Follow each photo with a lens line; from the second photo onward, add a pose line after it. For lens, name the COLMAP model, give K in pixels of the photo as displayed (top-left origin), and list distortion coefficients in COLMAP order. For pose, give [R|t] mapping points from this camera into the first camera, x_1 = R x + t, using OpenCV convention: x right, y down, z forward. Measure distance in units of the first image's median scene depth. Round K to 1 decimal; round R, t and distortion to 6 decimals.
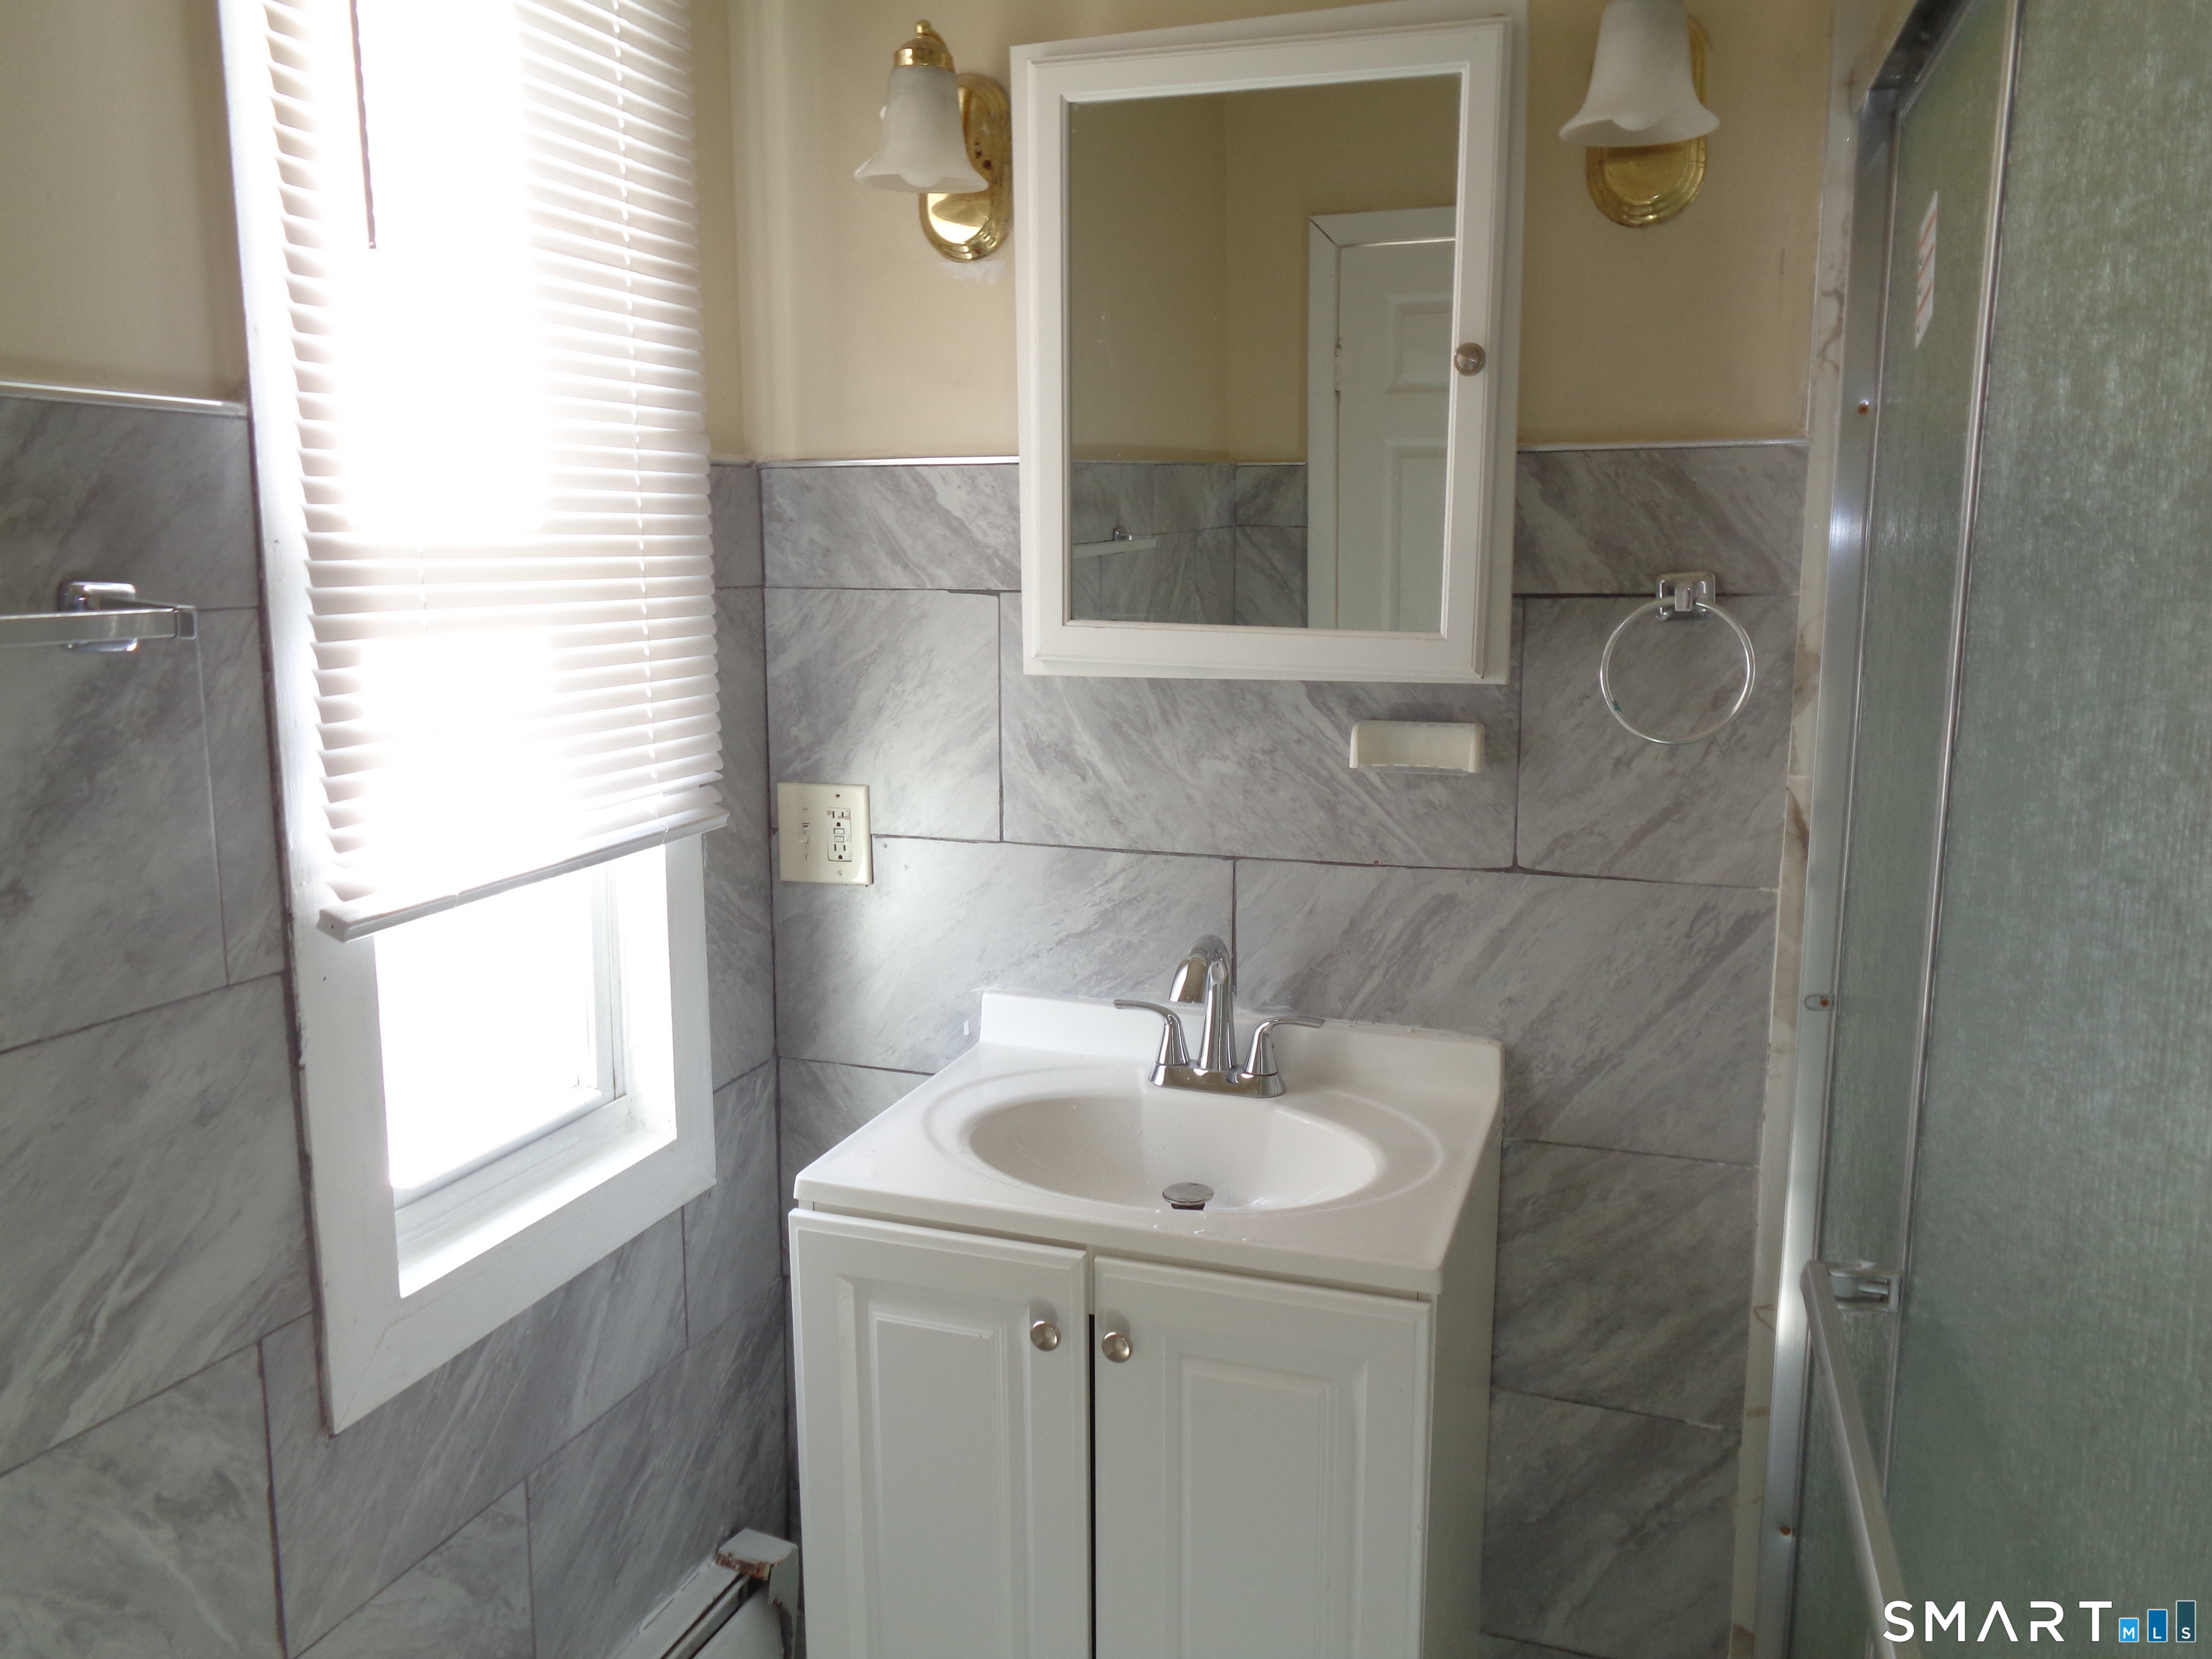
lens RADIAL K [[1672.9, 0, 1108.2], [0, 1672.9, 826.2], [0, 0, 1]] dist [0.004778, 0.004174]
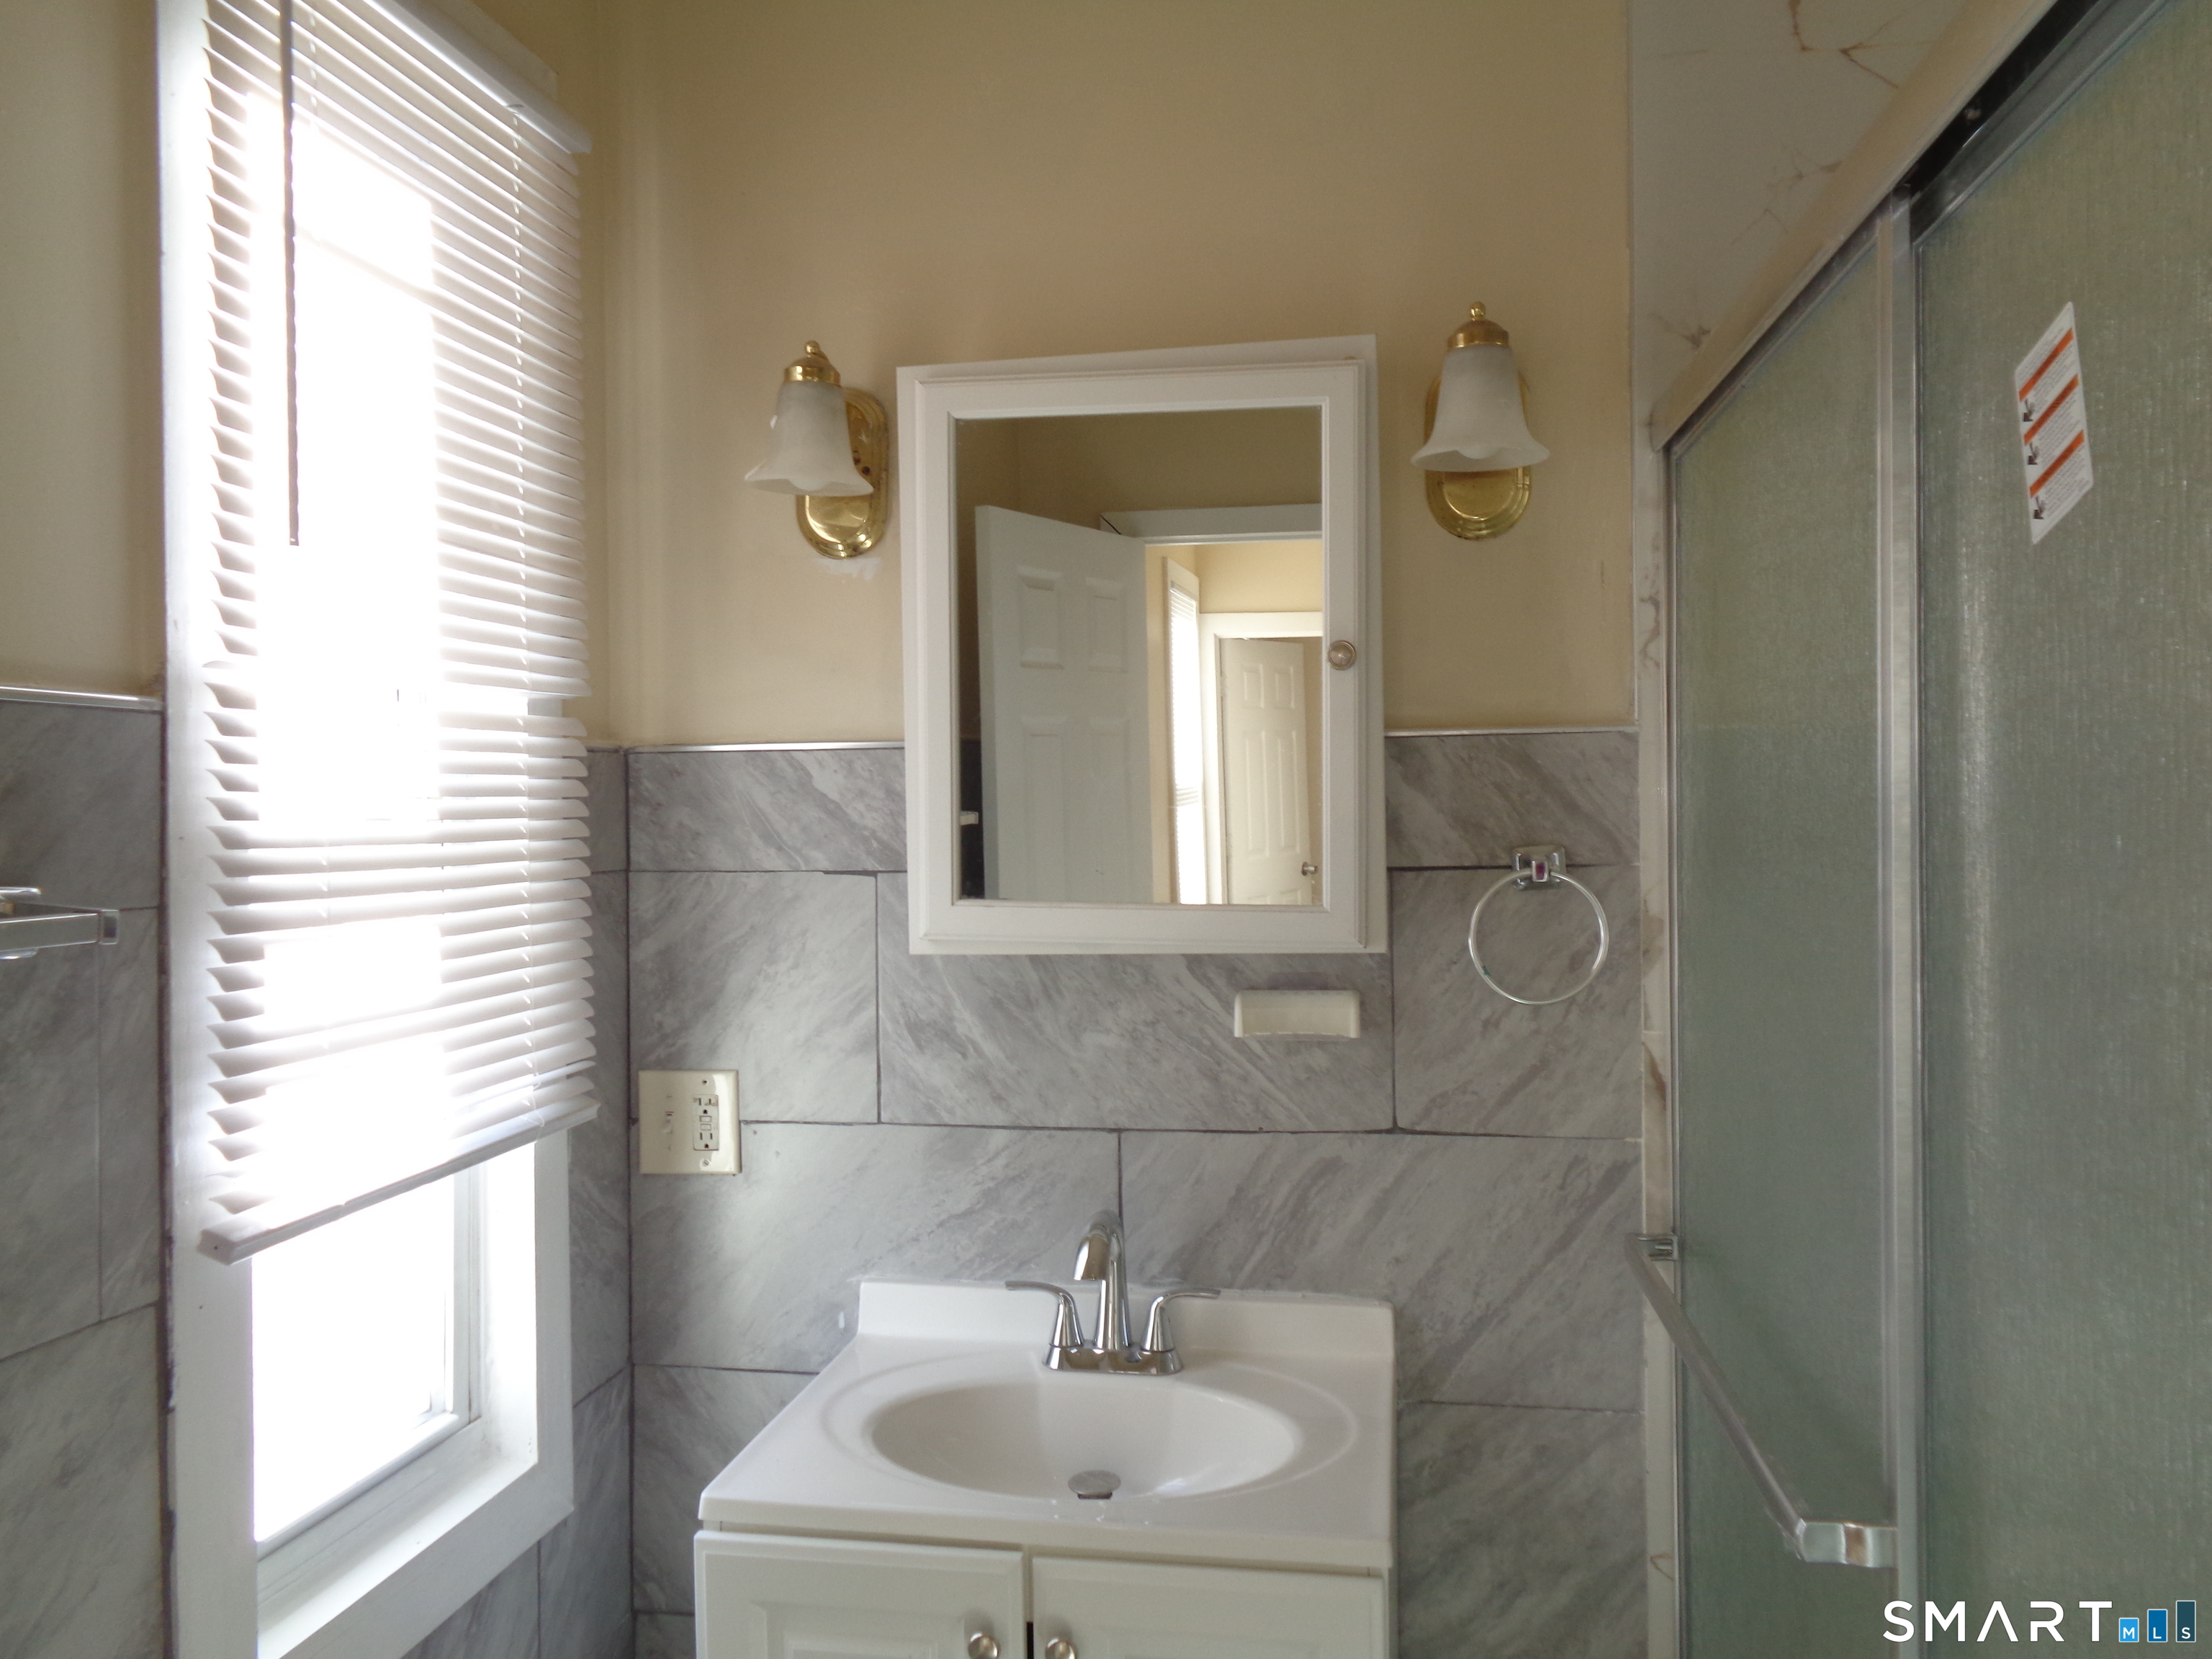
lens RADIAL K [[1672.9, 0, 1104.6], [0, 1672.9, 821.2], [0, 0, 1]] dist [0.004778, 0.004174]
pose [[0.986449, -0.011835, 0.163641, -0.103020], [0.037901, 0.986855, -0.157103, -0.007134], [-0.159630, 0.161177, 0.973930, -0.013152]]
